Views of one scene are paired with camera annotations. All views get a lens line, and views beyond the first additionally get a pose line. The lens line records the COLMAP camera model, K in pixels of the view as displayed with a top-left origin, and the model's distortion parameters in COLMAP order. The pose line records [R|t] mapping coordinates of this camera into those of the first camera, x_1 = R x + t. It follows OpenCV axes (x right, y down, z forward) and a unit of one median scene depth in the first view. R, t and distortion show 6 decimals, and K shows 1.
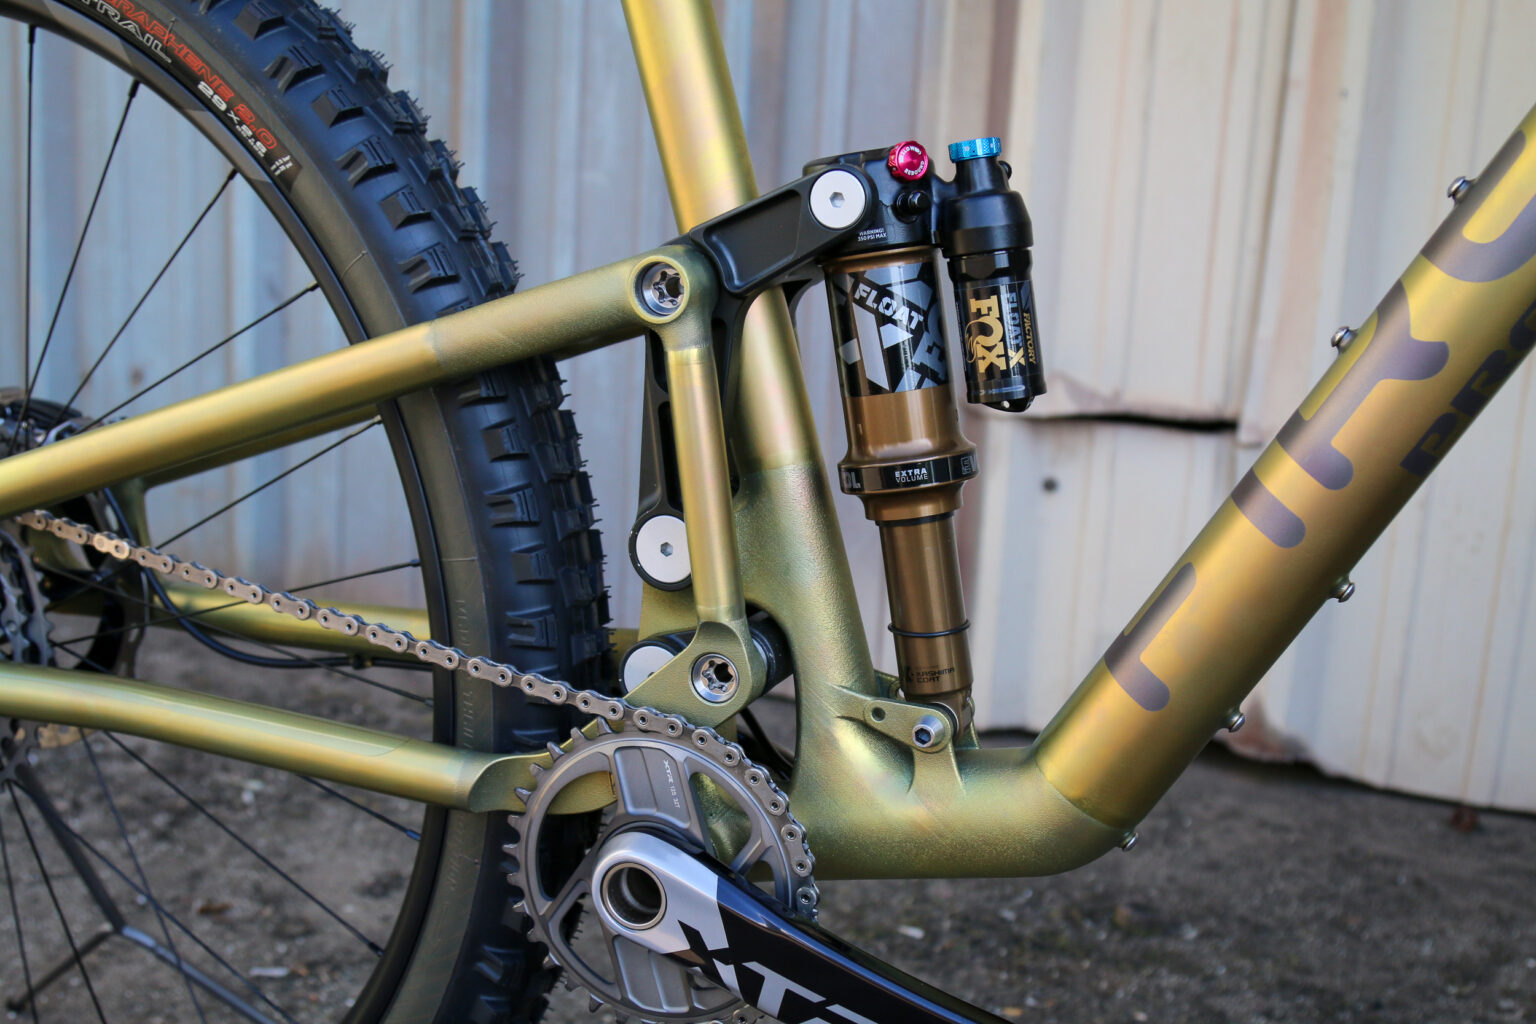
lens RADIAL K [[1949.0, 0, 767.4], [0, 1949.0, 575.5], [0, 0, 1]] dist [-0.032700, -0.038994]
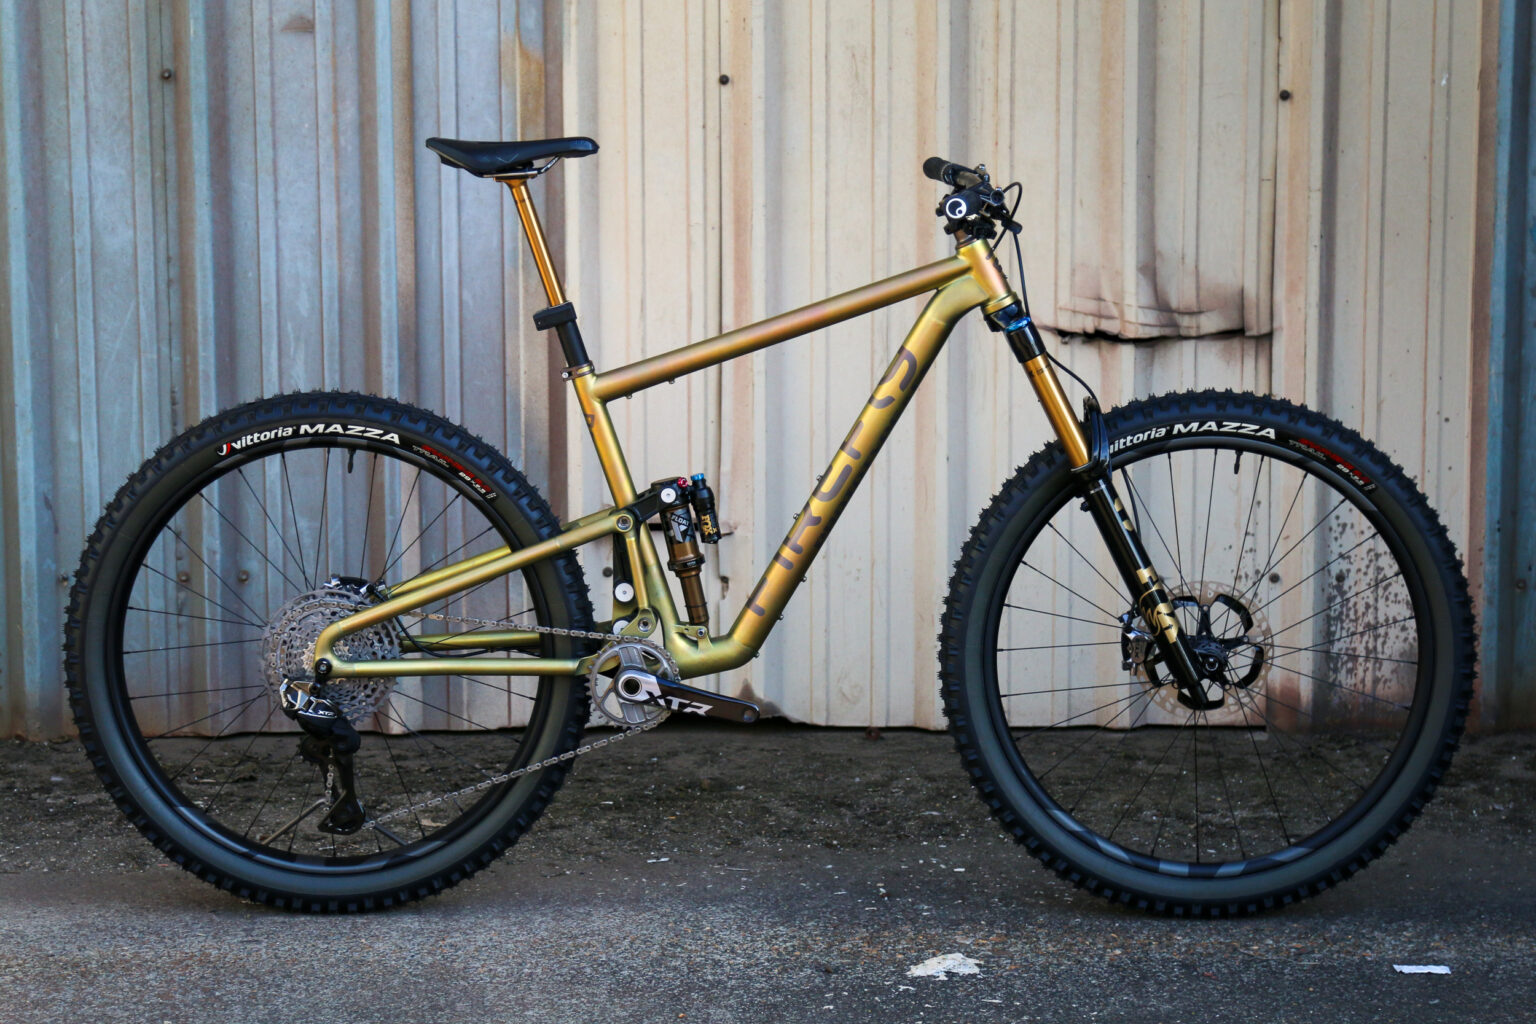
lens RADIAL K [[4760.9, 0, 768.0], [0, 4760.9, 512.0], [0, 0, 1]] dist [0.000053, -0.005733]
pose [[0.945463, -0.113770, 0.305216, -2.495617], [0.134467, 0.989774, -0.047597, 0.297151], [-0.296679, 0.086042, 0.951093, -7.541892]]
